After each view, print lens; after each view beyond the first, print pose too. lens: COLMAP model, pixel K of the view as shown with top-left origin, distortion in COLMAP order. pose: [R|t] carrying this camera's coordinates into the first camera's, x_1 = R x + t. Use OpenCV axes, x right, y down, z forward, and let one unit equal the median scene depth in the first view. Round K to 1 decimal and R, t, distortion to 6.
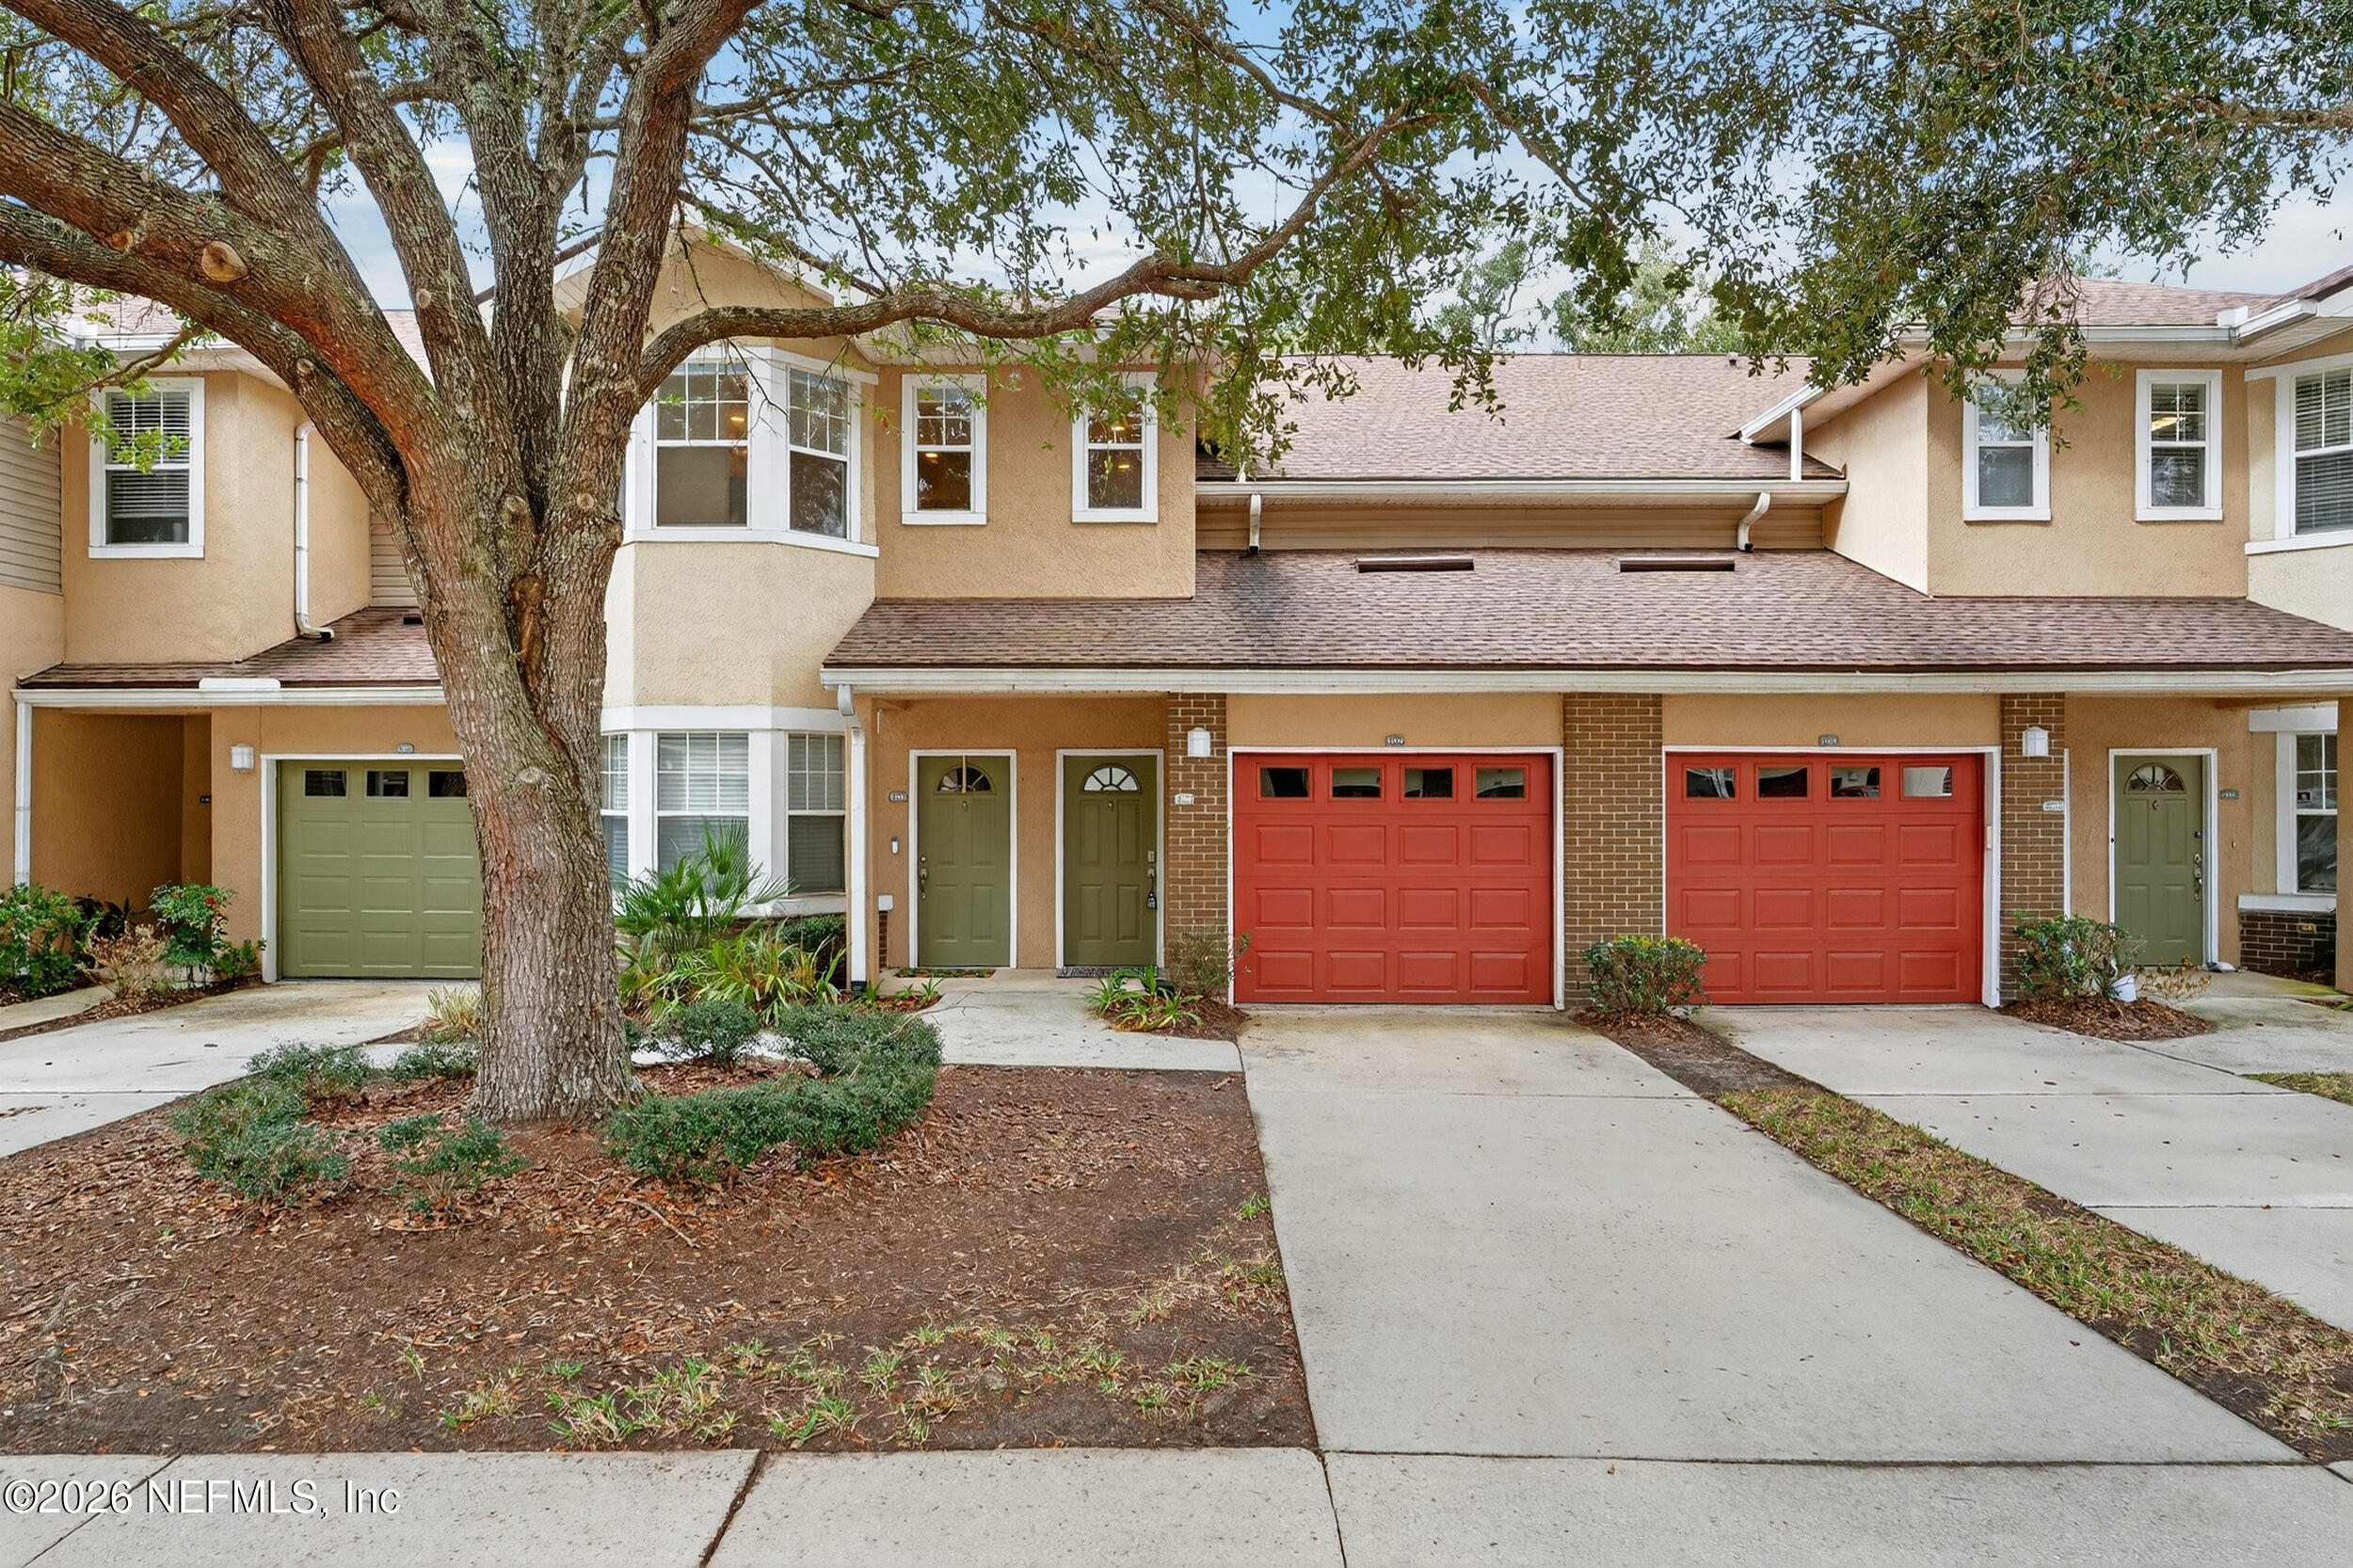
lens RADIAL K [[1032.5, 0, 1171.1], [0, 1032.5, 789.0], [0, 0, 1]] dist [-0.006684, 0.000589]
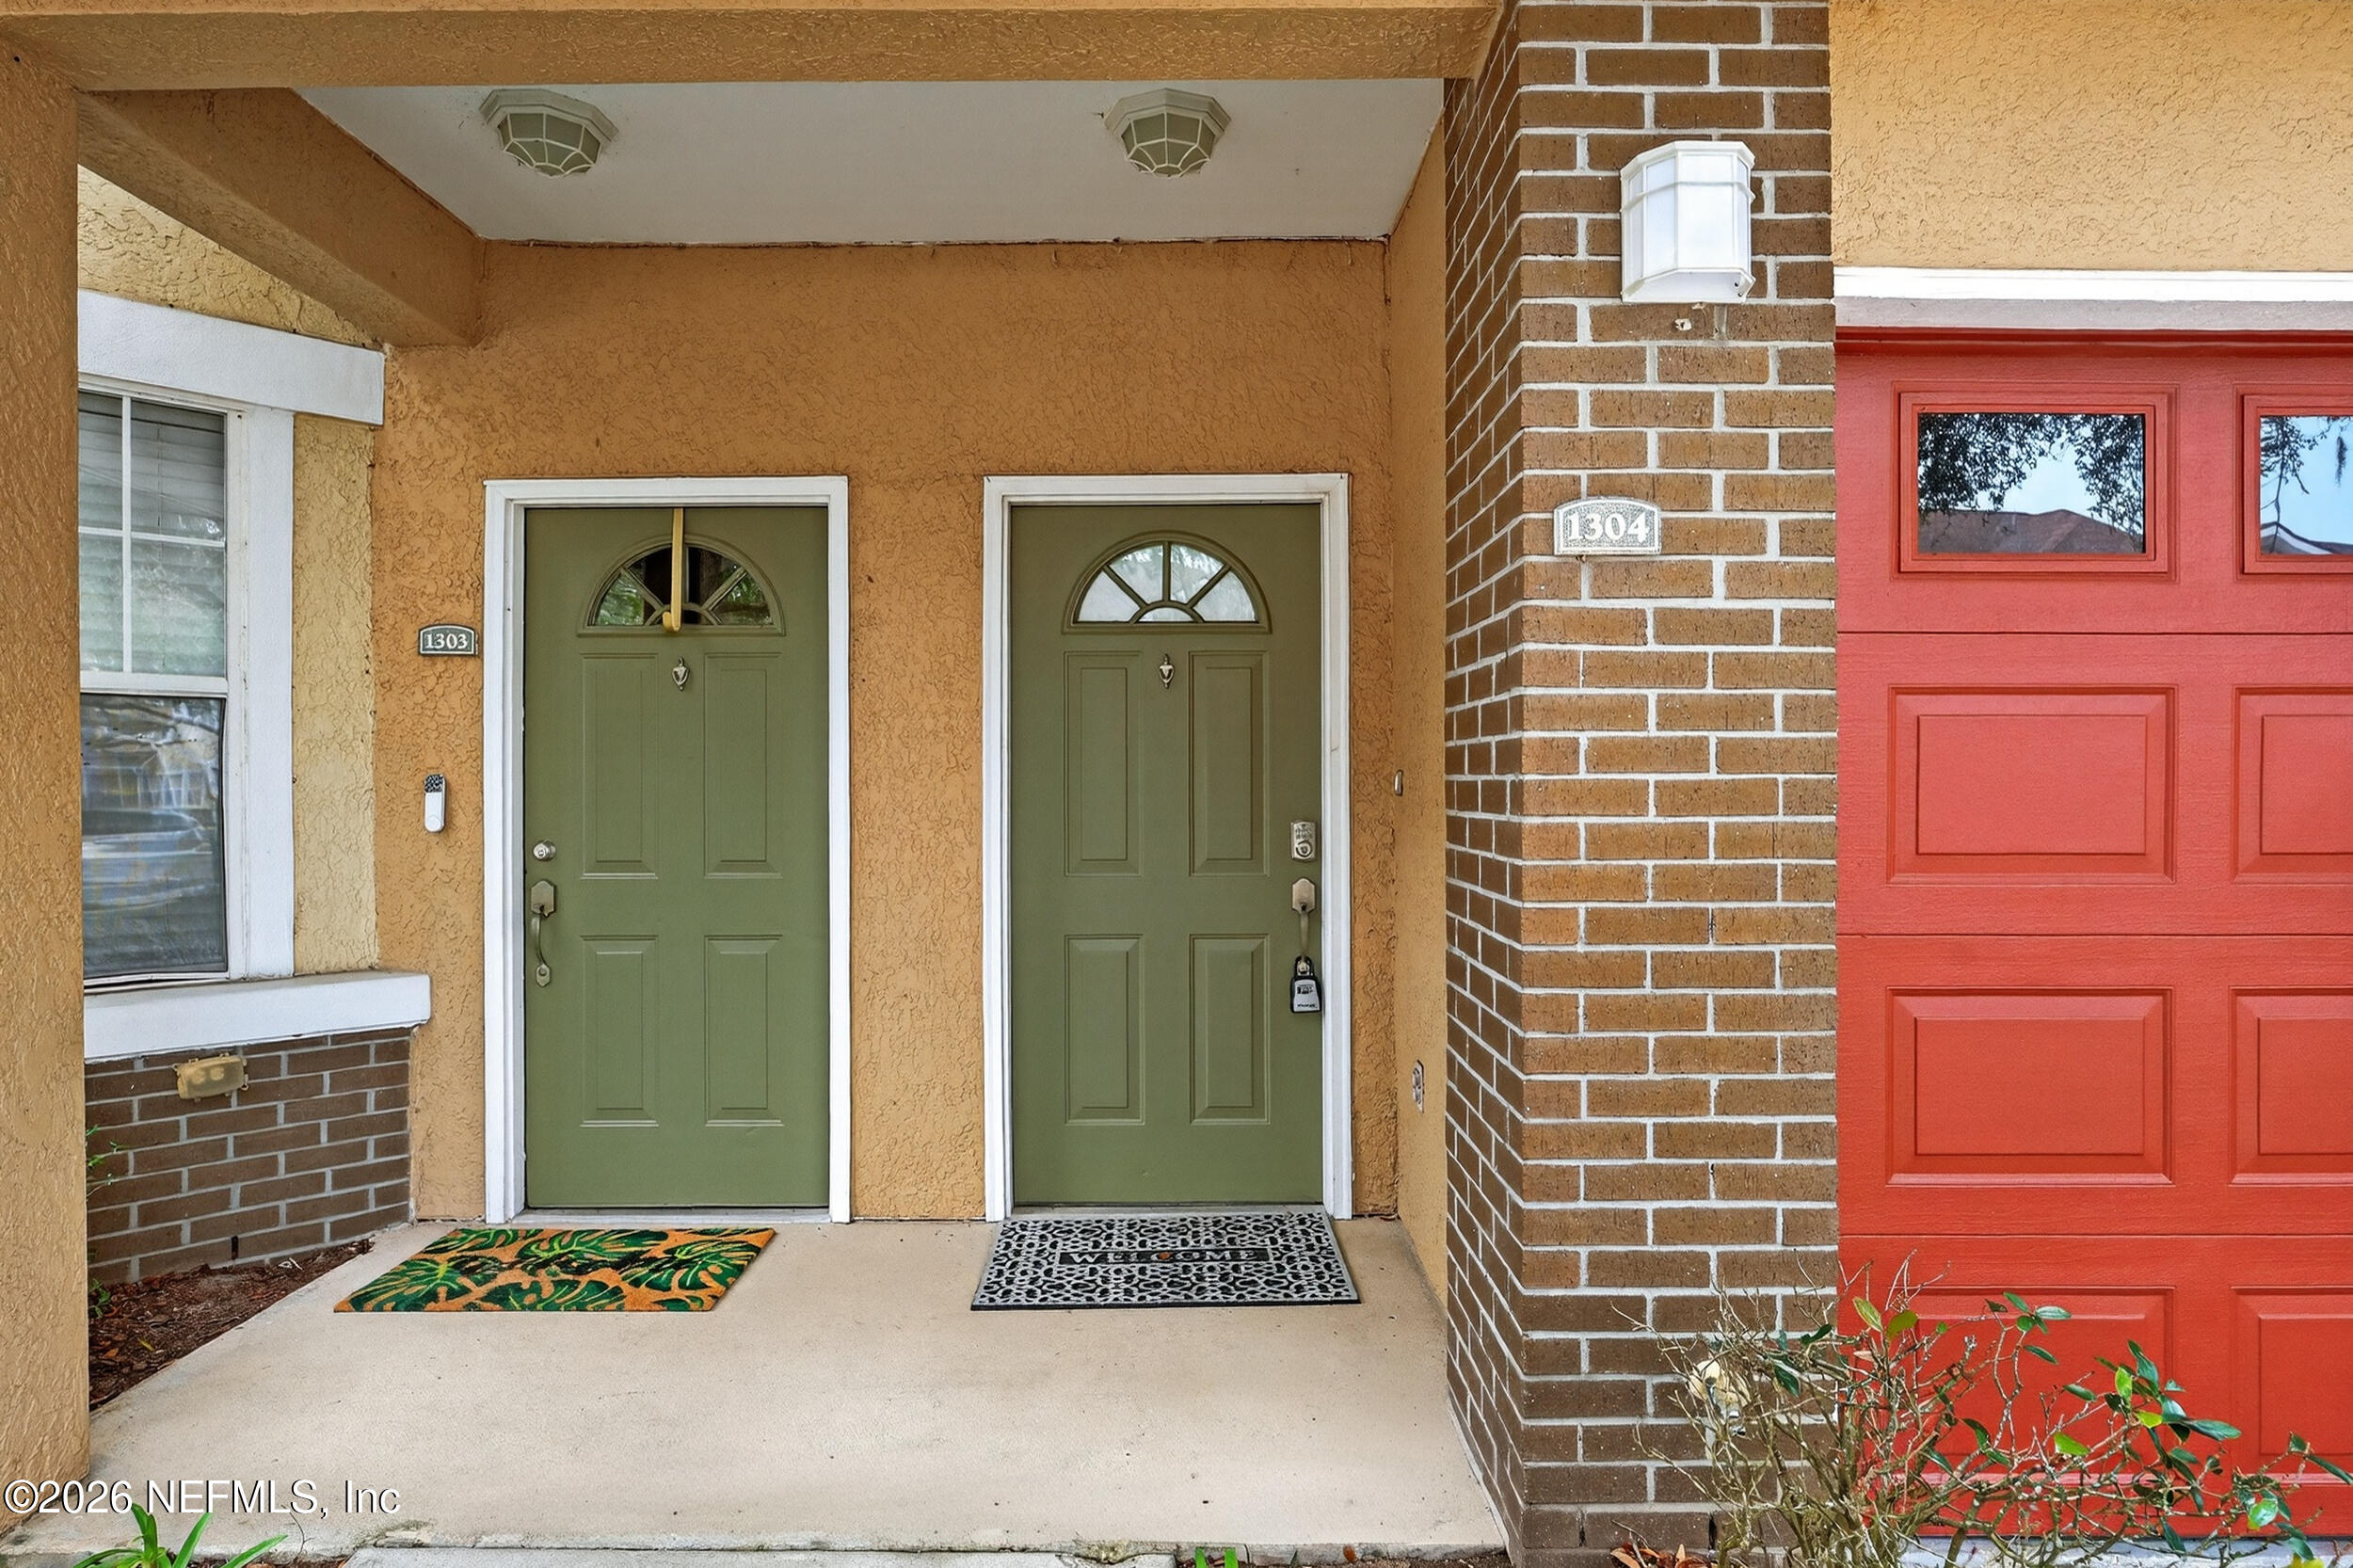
lens RADIAL K [[1032.5, 0, 1181.4], [0, 1032.5, 781.1], [0, 0, 1]] dist [-0.006684, 0.000589]
pose [[0.999992, -0.002236, 0.003411, -0.055990], [0.002222, 0.999989, 0.004146, 0.046965], [-0.003420, -0.004138, 0.999986, 0.704213]]
